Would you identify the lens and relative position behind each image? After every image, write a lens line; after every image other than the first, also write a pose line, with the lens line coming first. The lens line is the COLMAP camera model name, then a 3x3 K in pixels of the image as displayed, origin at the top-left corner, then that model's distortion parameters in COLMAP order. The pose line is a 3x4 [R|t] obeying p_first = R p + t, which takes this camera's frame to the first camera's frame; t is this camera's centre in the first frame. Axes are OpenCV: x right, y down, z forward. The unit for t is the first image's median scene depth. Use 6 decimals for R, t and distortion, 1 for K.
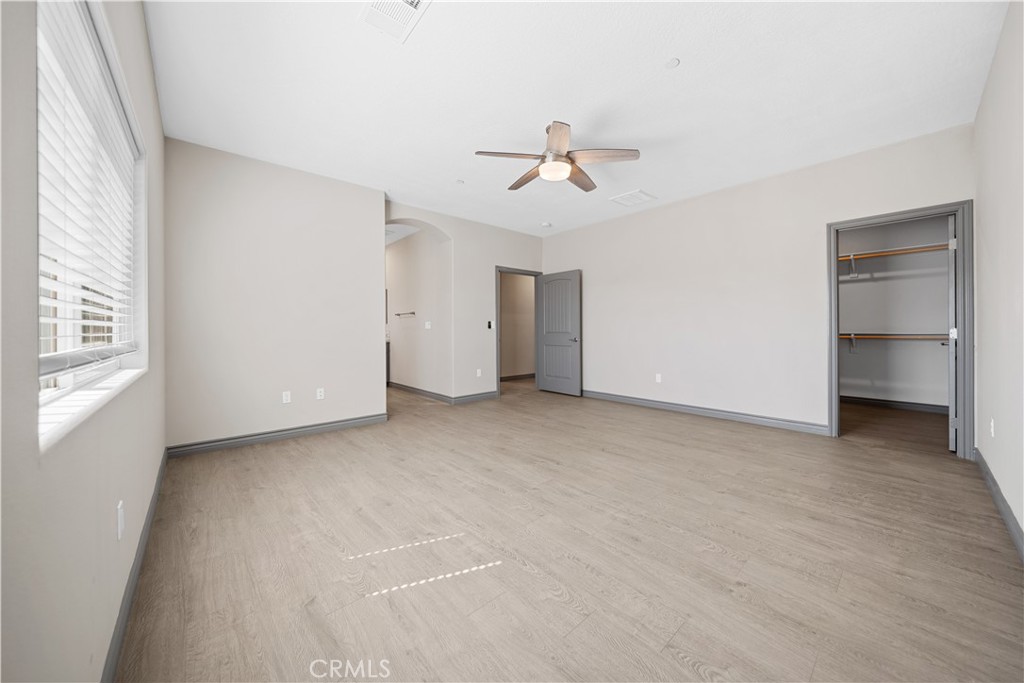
lens RADIAL K [[359.9, 0, 516.1], [0, 359.9, 328.2], [0, 0, 1]] dist [0.000036, 0.000047]
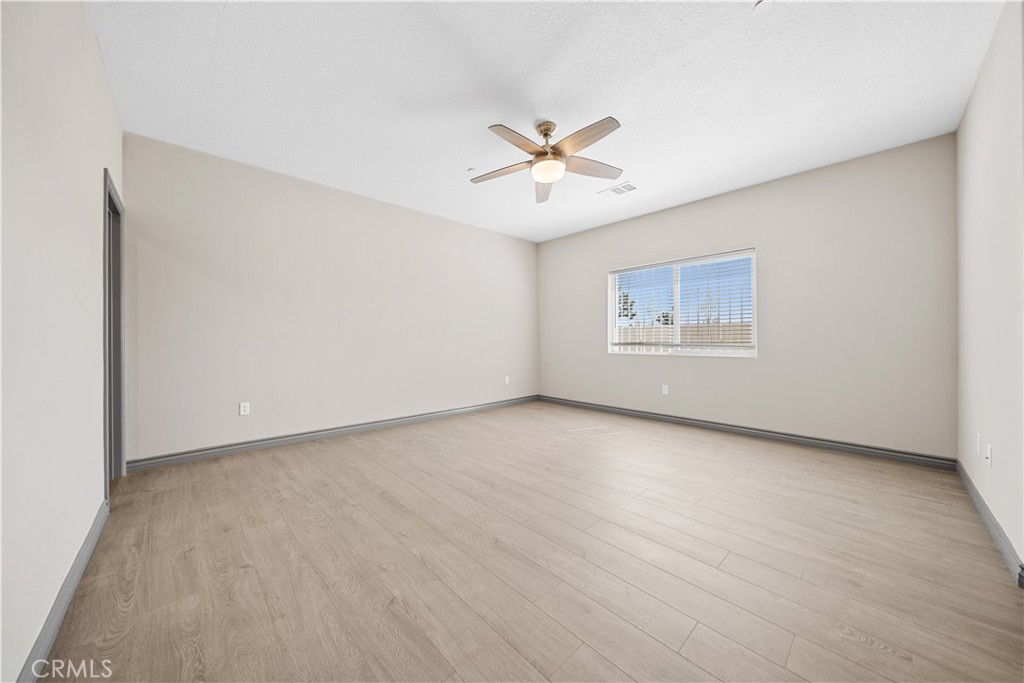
lens RADIAL K [[349.5, 0, 511.0], [0, 349.5, 344.7], [0, 0, 1]] dist [-0.000827, 0.000152]
pose [[-0.999644, 0.007056, -0.025739, 0.223276], [0.006785, 0.999921, 0.010582, 0.009423], [0.025812, 0.010403, -0.999613, 1.820493]]
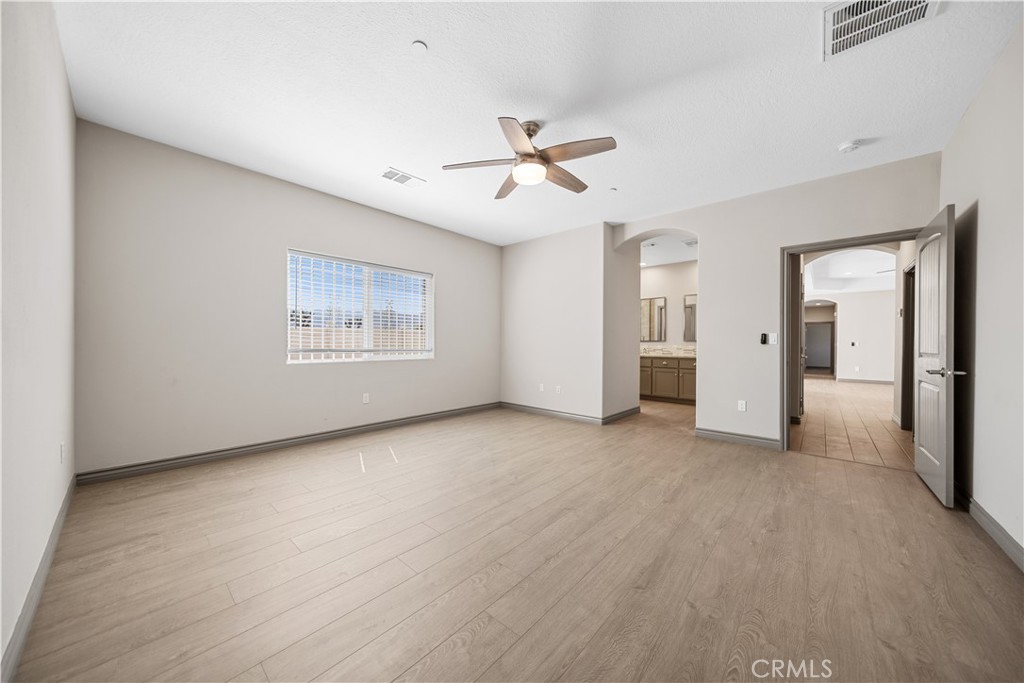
lens RADIAL K [[349.5, 0, 511.0], [0, 349.5, 344.7], [0, 0, 1]] dist [-0.000827, 0.000152]
pose [[0.107433, 0.010559, -0.994156, 0.956490], [-0.001349, 0.999944, 0.010475, -0.007727], [0.994211, 0.000216, 0.107442, 0.818696]]
